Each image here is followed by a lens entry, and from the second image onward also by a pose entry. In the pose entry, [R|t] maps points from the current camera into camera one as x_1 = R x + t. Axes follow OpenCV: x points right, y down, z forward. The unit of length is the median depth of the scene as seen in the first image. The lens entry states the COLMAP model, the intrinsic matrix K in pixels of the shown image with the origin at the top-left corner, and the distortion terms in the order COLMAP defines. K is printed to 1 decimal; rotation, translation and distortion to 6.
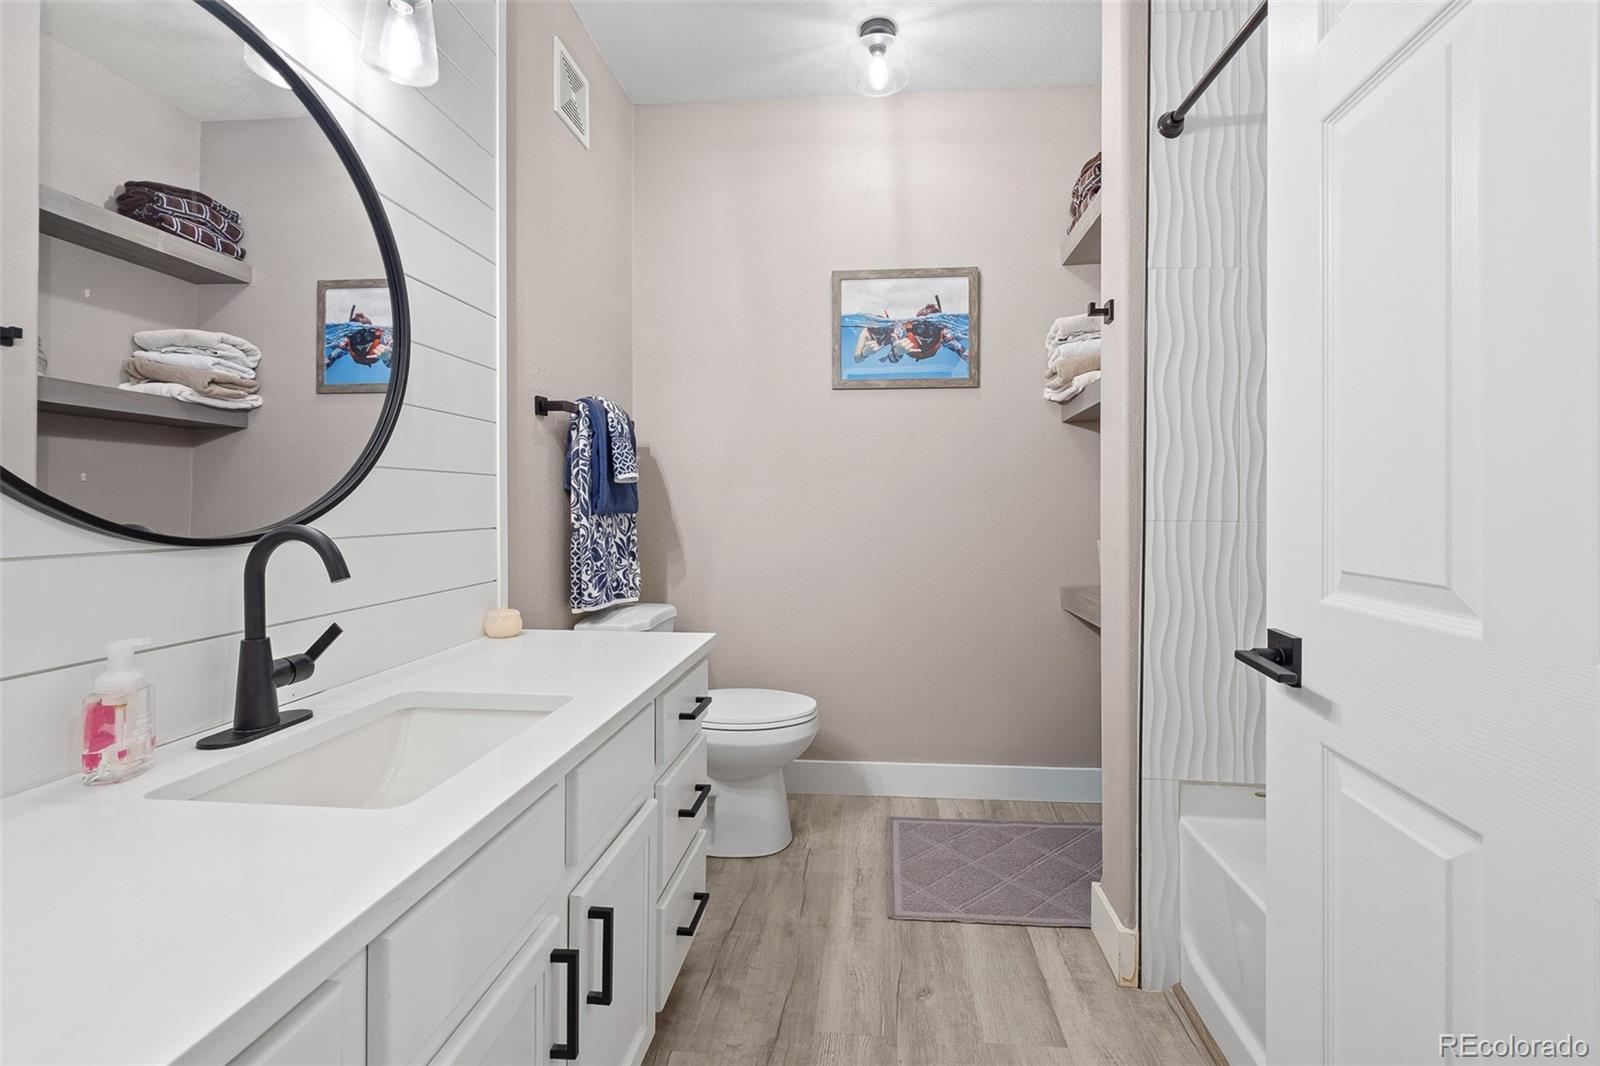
lens RADIAL K [[692.5, 0, 803.7], [0, 692.5, 505.8], [0, 0, 1]] dist [-0.003761, -0.000433]
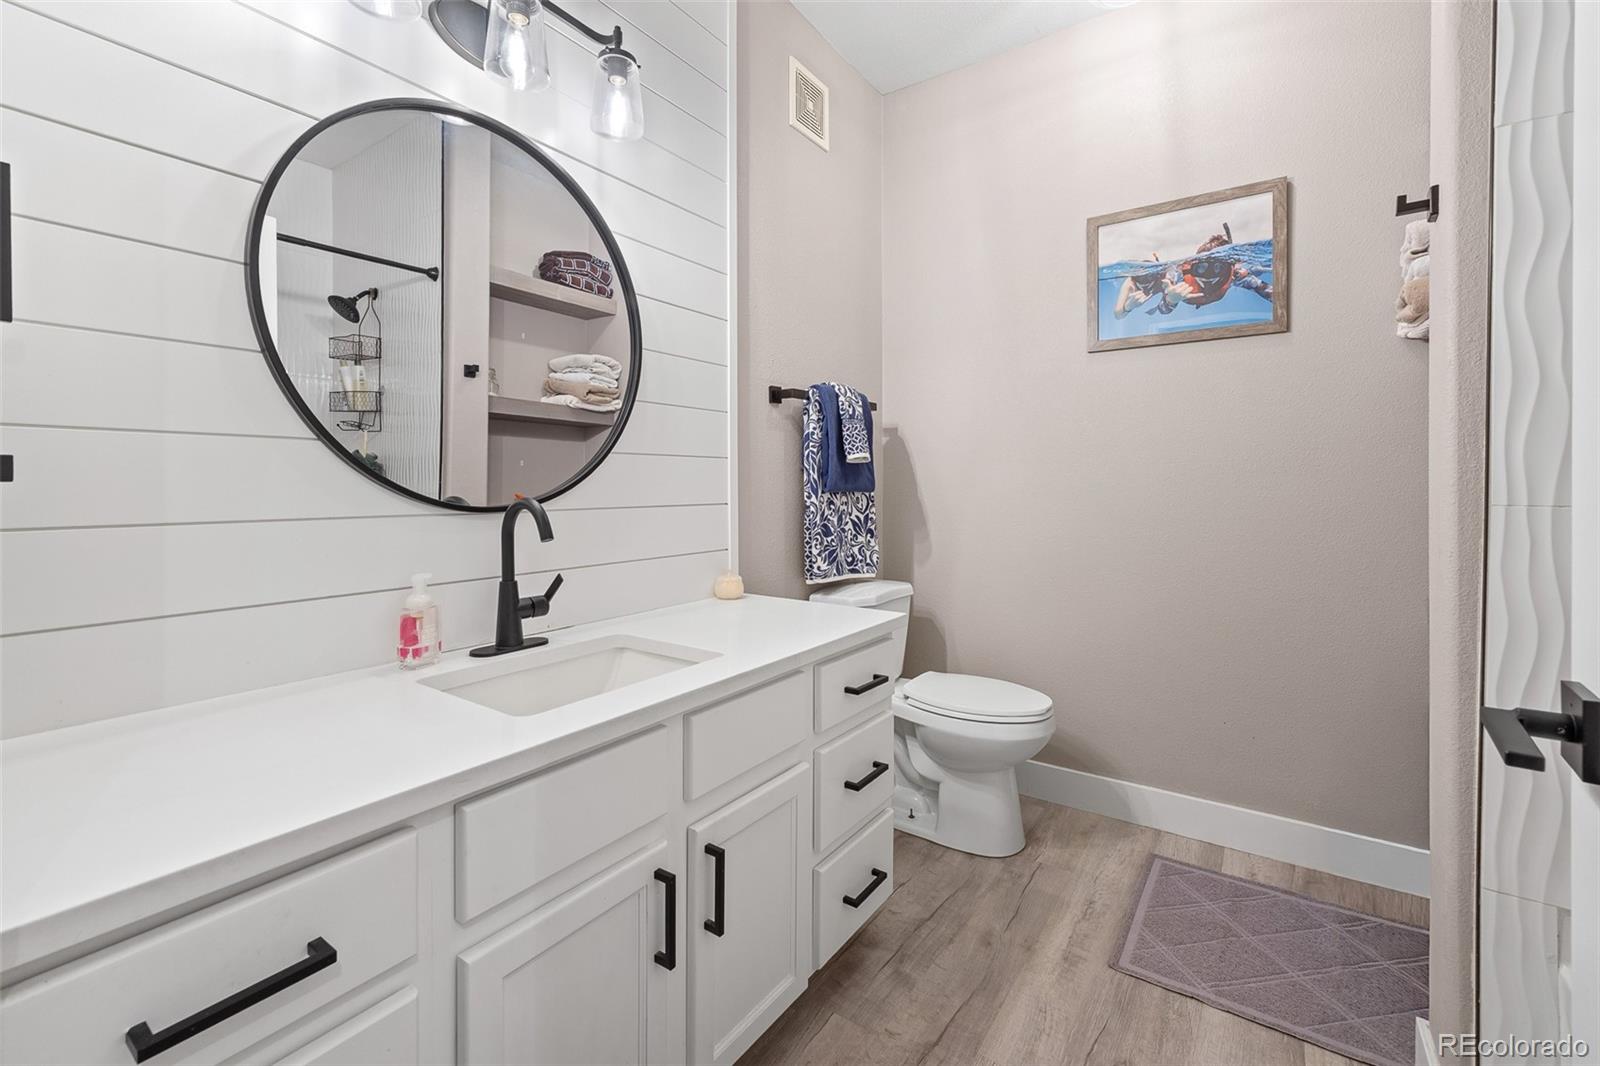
lens RADIAL K [[690.6, 0, 794.8], [0, 690.6, 488.9], [0, 0, 1]] dist [-0.000639, -0.000237]
pose [[0.858769, 0.003111, -0.512354, 0.188857], [-0.000781, 0.999988, 0.004763, 0.001426], [0.512363, -0.003690, 0.858761, 0.058106]]
